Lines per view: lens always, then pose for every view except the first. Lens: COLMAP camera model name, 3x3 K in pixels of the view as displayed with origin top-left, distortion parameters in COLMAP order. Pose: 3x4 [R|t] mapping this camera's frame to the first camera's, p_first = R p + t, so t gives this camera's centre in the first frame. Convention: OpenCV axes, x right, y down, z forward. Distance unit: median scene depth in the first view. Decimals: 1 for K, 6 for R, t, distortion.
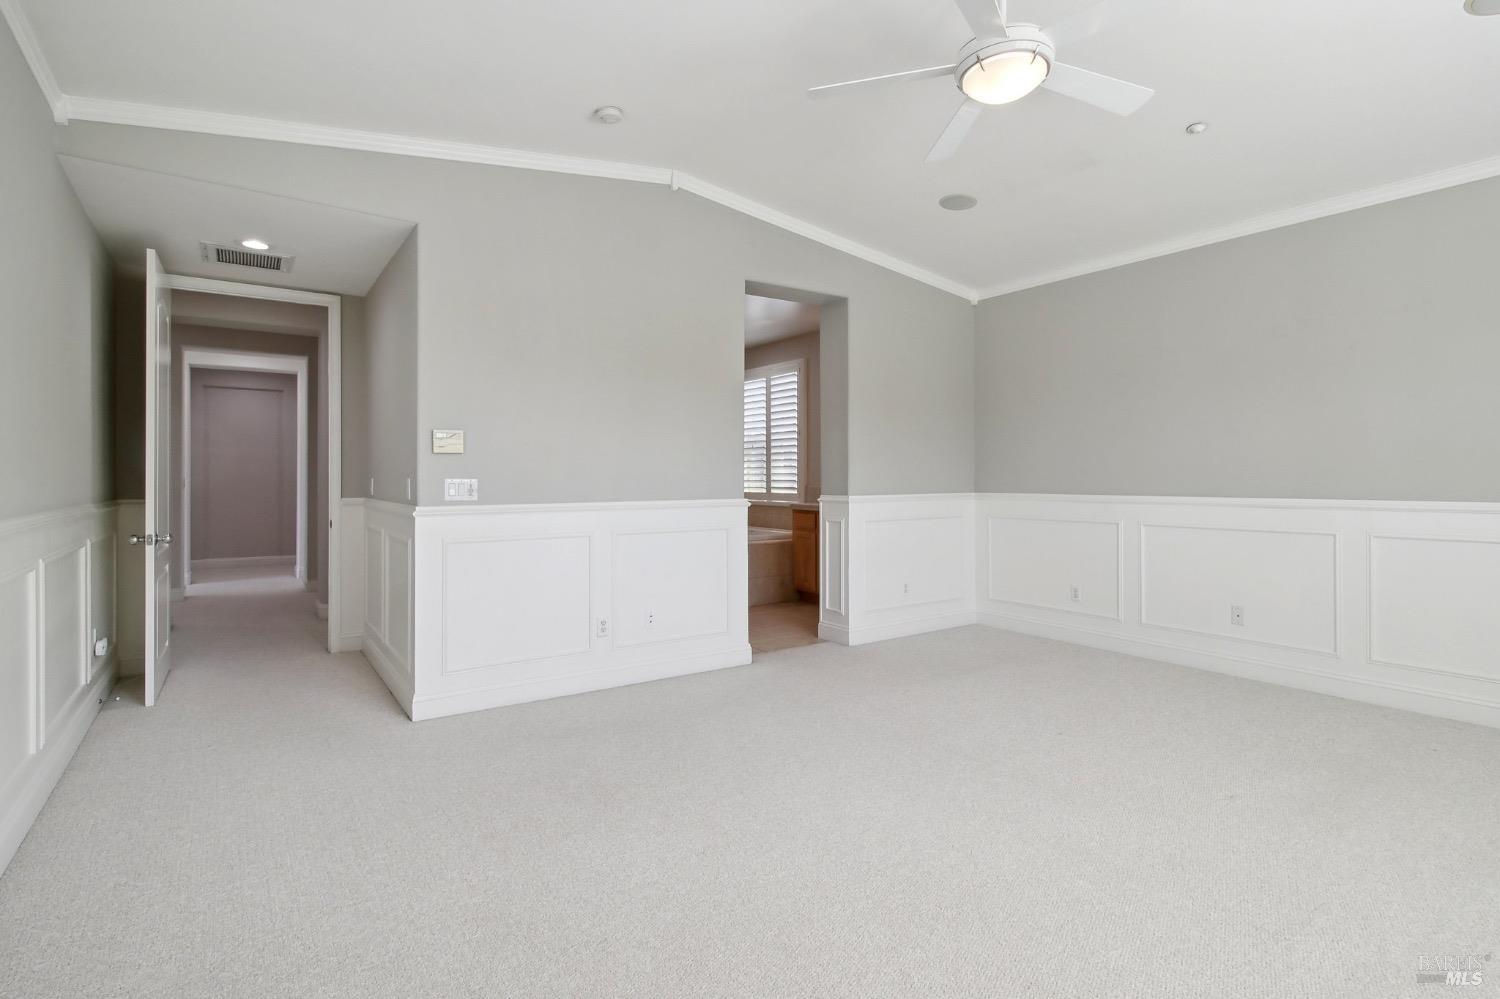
lens RADIAL K [[758.6, 0, 755.6], [0, 758.6, 480.7], [0, 0, 1]] dist [0.004063, 0.000000]
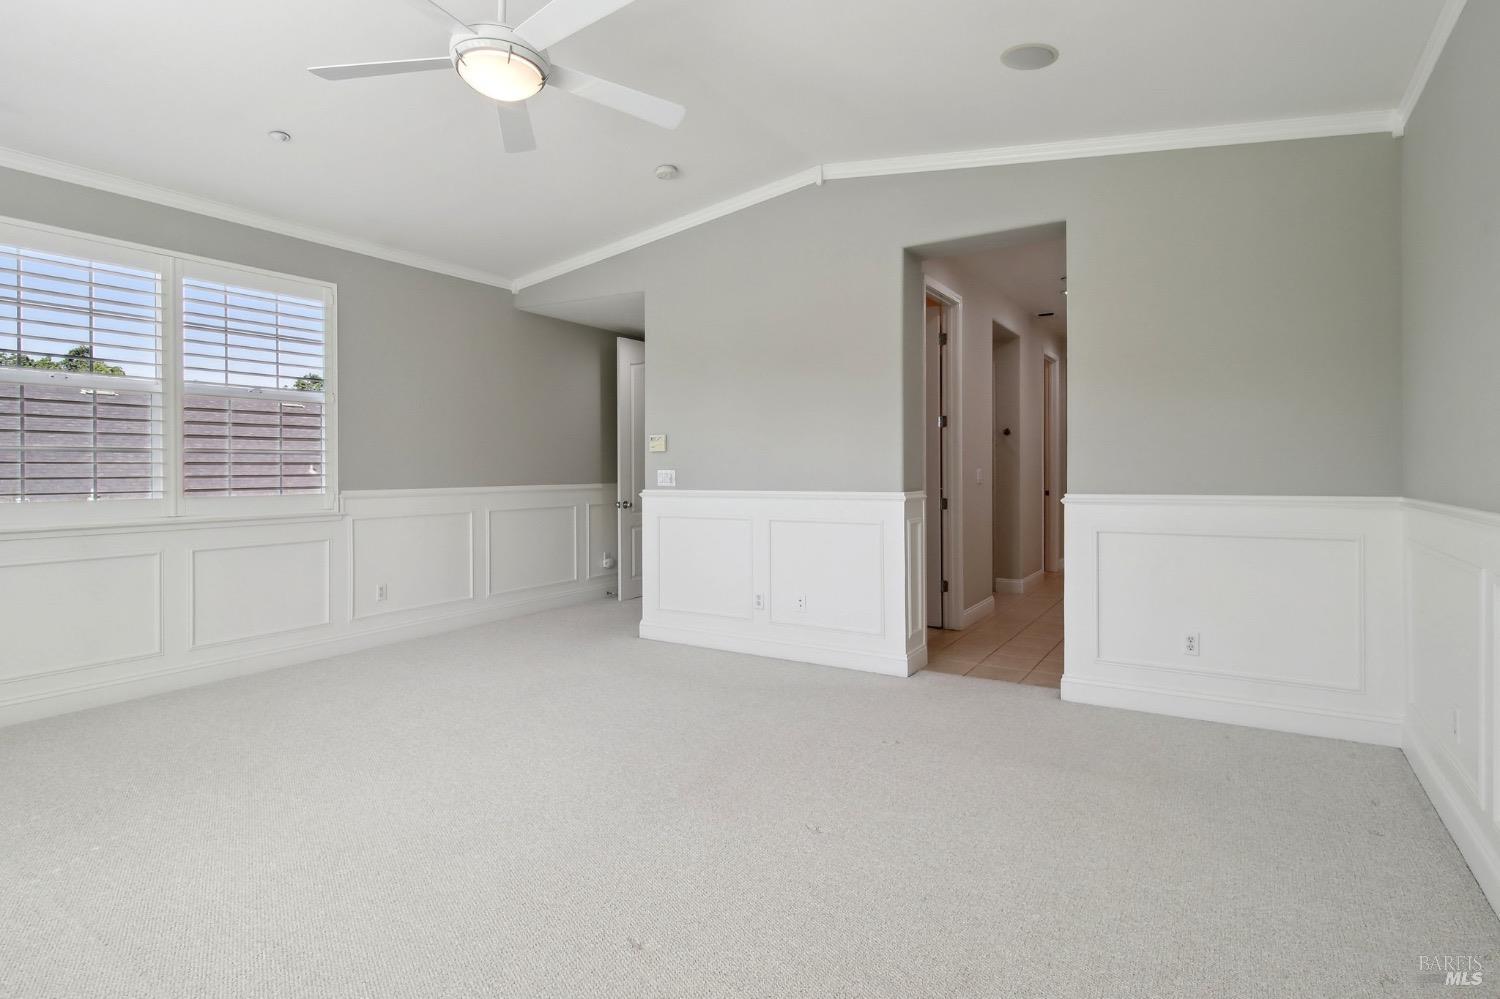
lens RADIAL K [[758.6, 0, 755.6], [0, 758.6, 480.7], [0, 0, 1]] dist [0.004063, 0.000000]
pose [[0.400203, 0.018237, -0.916245, 0.764095], [0.000377, 0.999799, 0.020064, -0.009047], [0.916427, -0.008375, 0.400115, 0.495002]]
